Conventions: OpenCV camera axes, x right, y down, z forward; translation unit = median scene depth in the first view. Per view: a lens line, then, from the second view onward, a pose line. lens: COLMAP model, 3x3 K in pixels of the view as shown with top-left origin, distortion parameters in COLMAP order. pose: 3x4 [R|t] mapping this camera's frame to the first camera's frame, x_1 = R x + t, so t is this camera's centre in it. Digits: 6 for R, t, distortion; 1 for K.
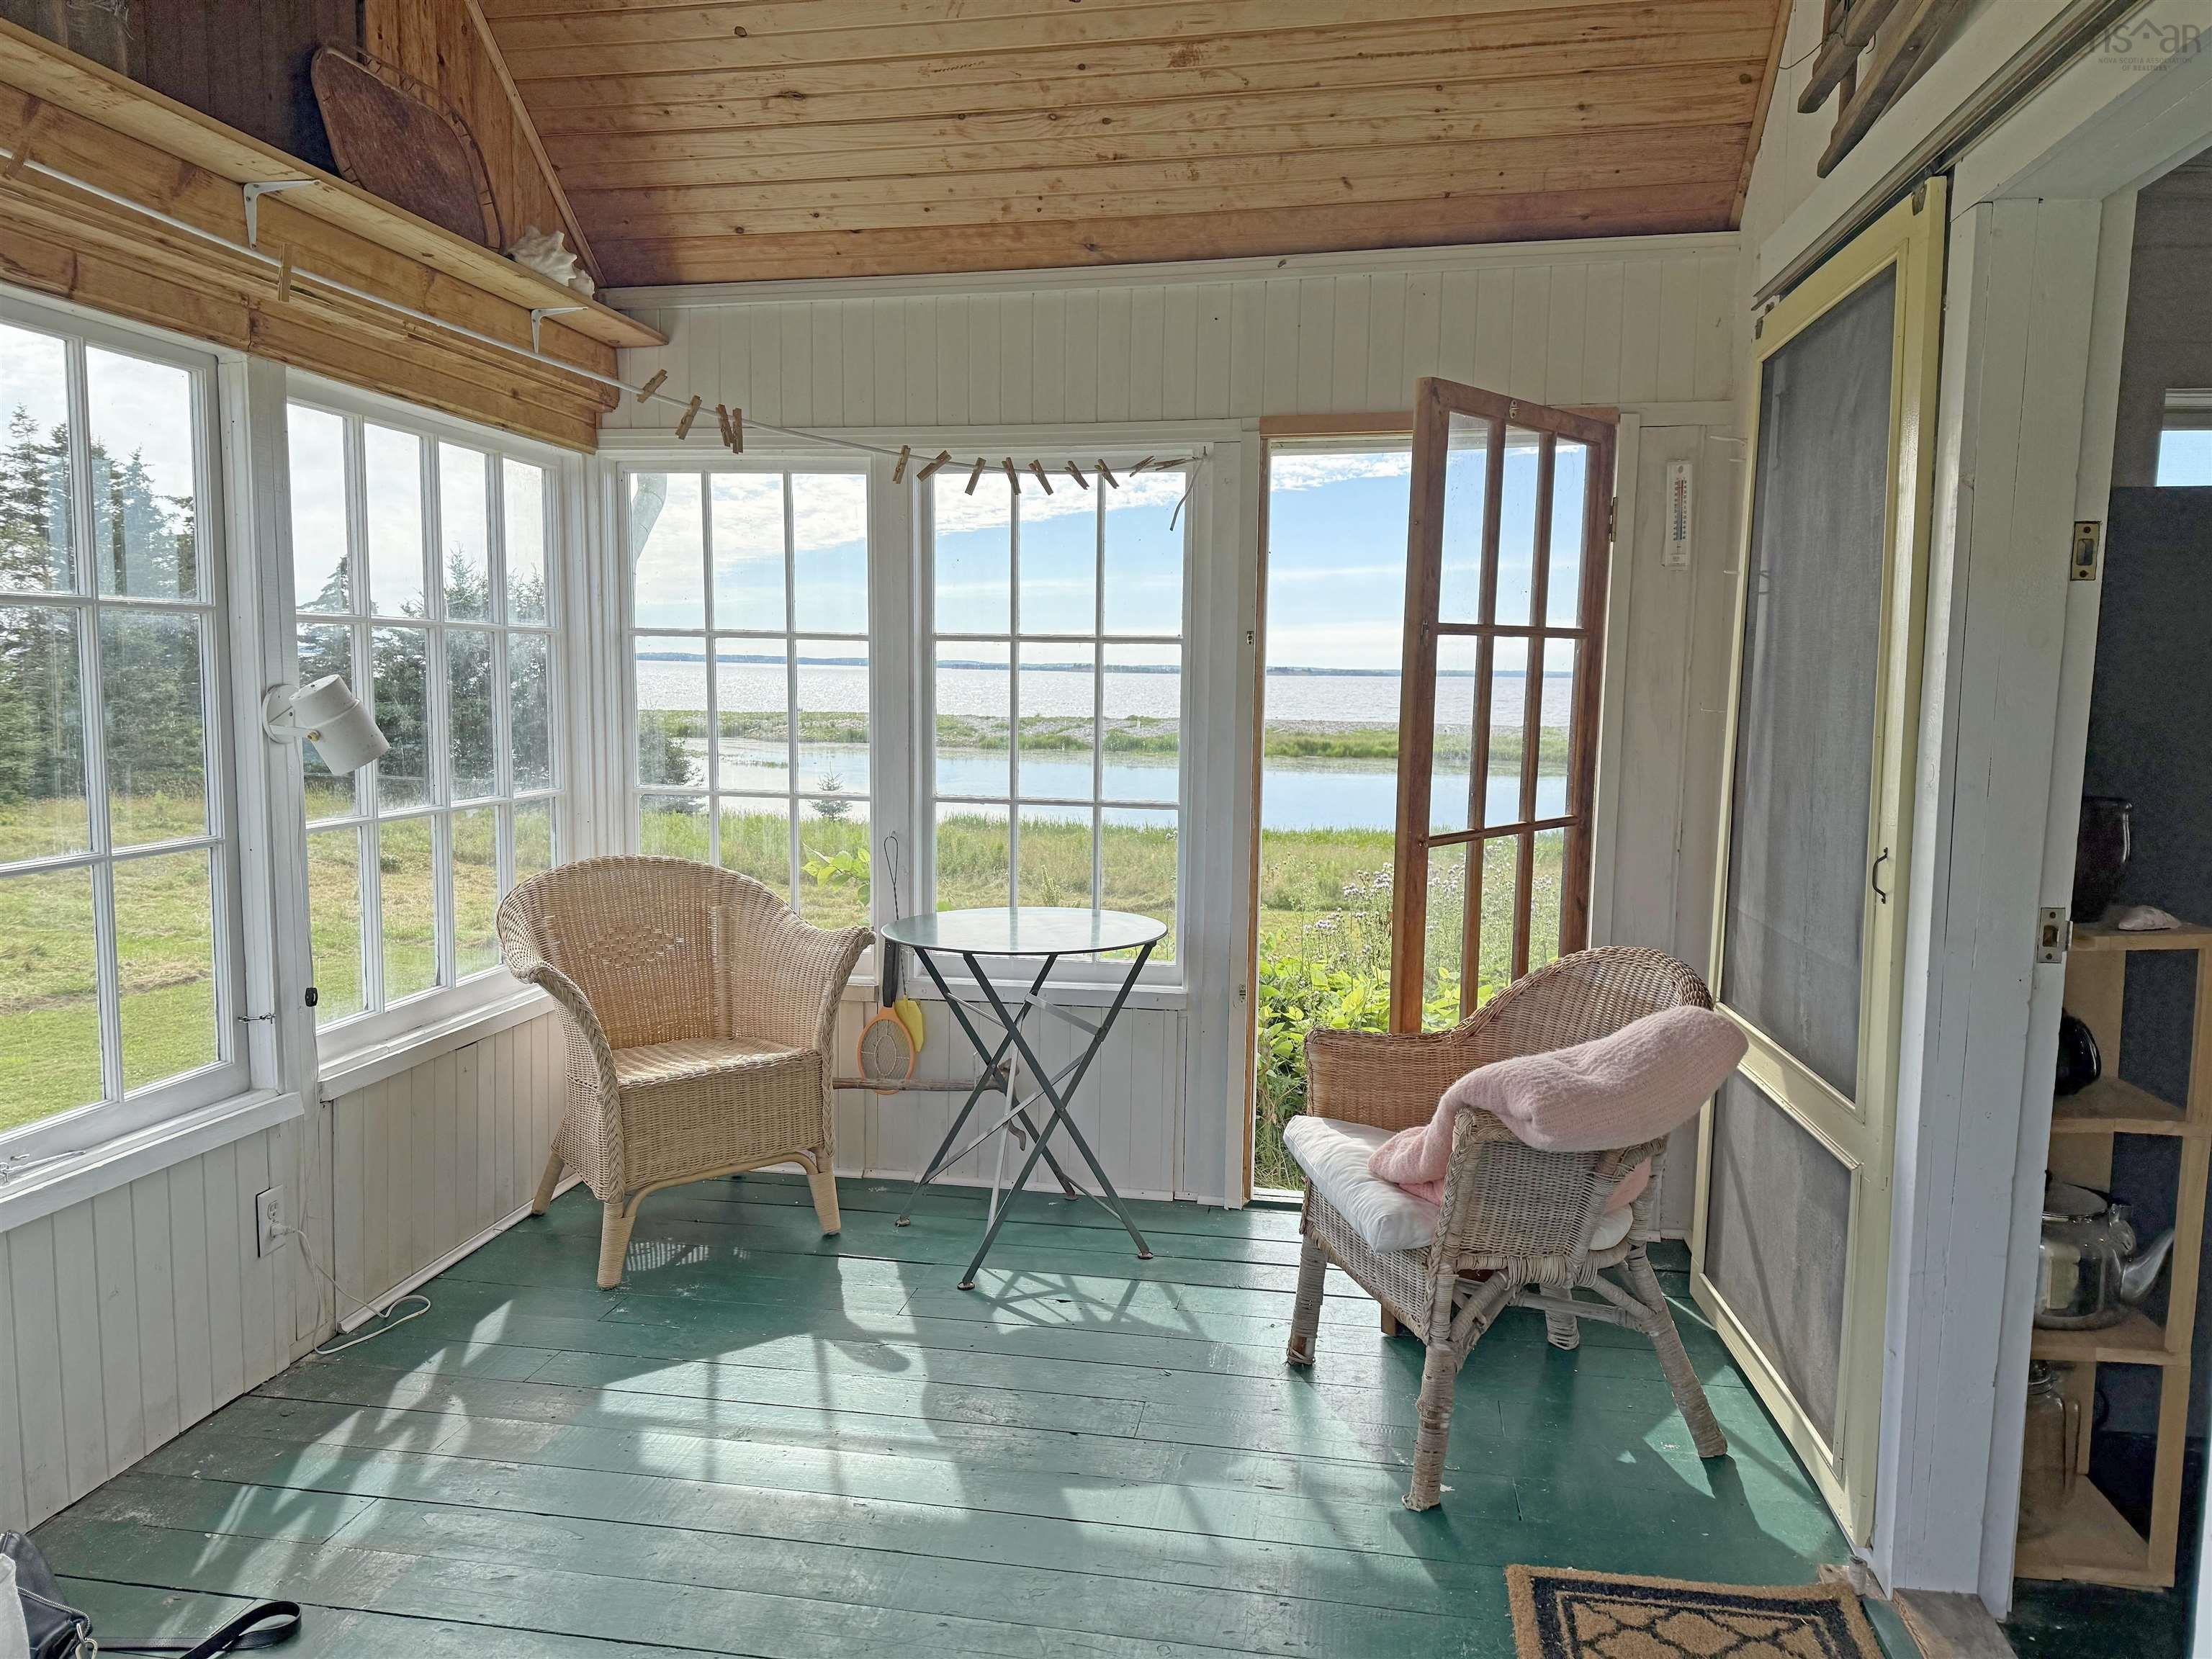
lens RADIAL K [[1560.3, 0, 1102.4], [0, 1560.3, 834.5], [0, 0, 1]] dist [0.066665, -0.086659]
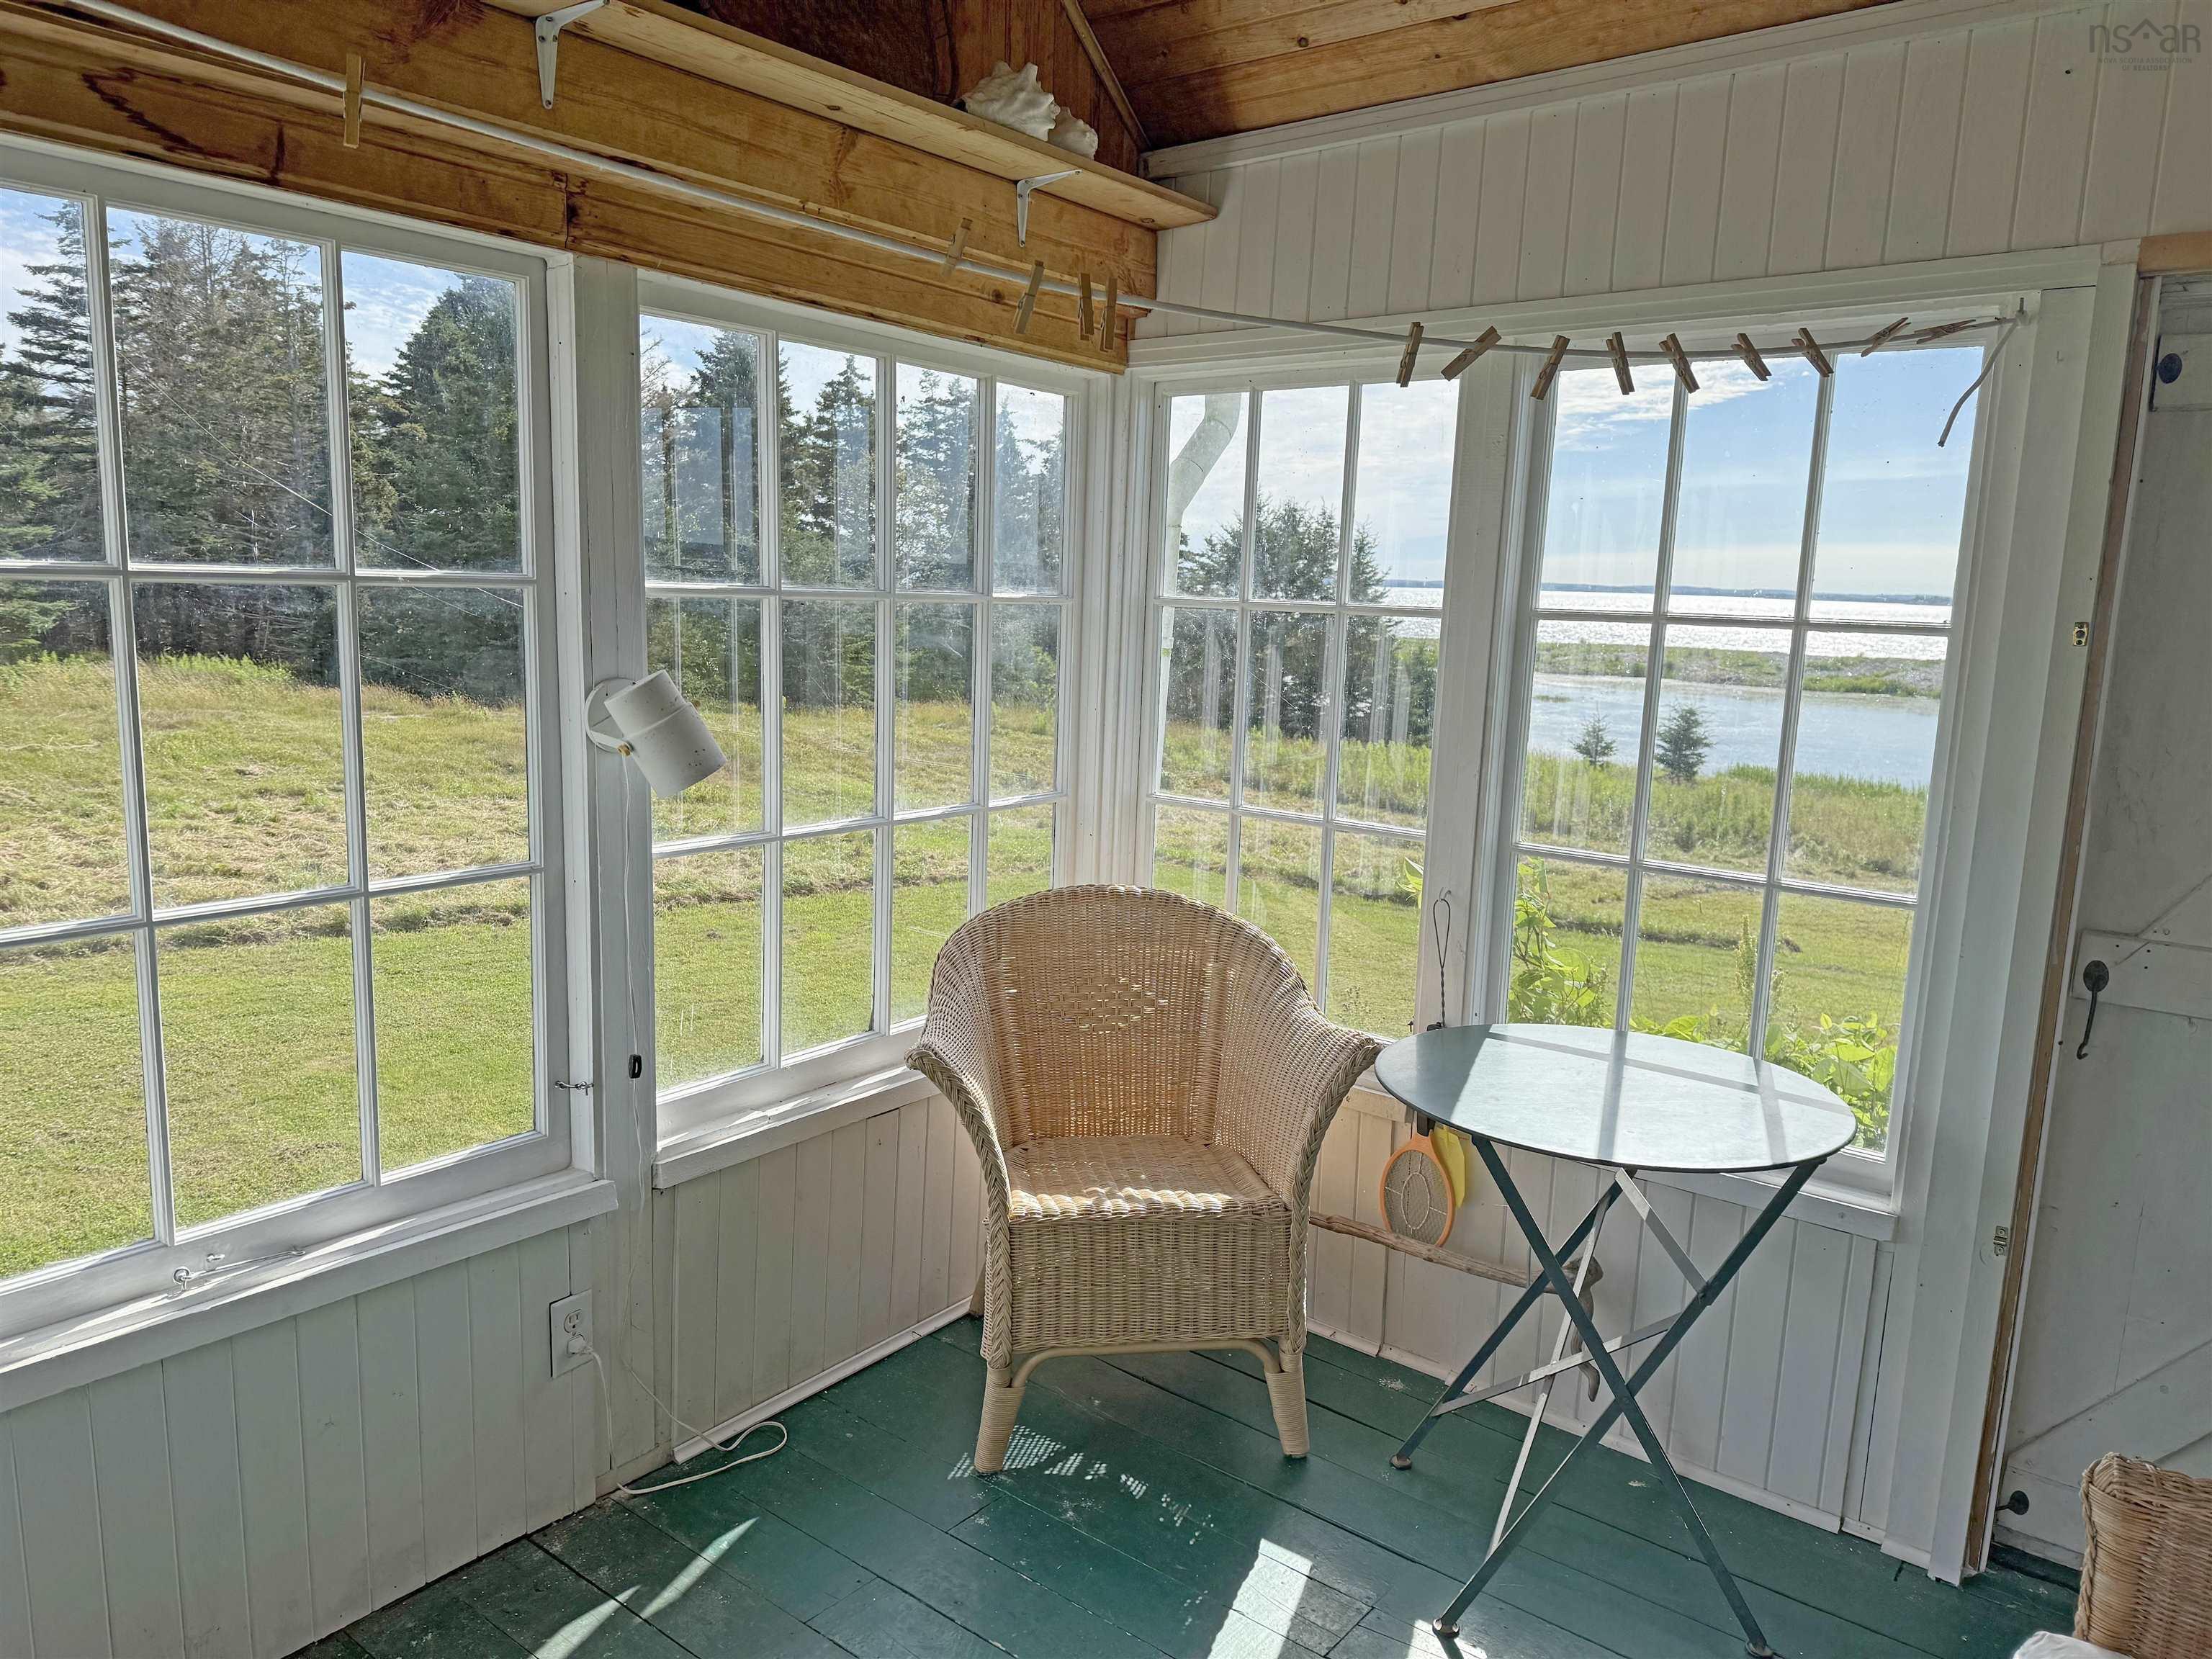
lens RADIAL K [[1544.6, 0, 1100.1], [0, 1544.6, 826.7], [0, 0, 1]] dist [0.104476, -0.164217]
pose [[0.880330, 0.088638, -0.466006, 0.057718], [-0.069232, 0.995876, 0.058637, -0.068833], [0.469282, -0.019357, 0.882836, 0.347512]]
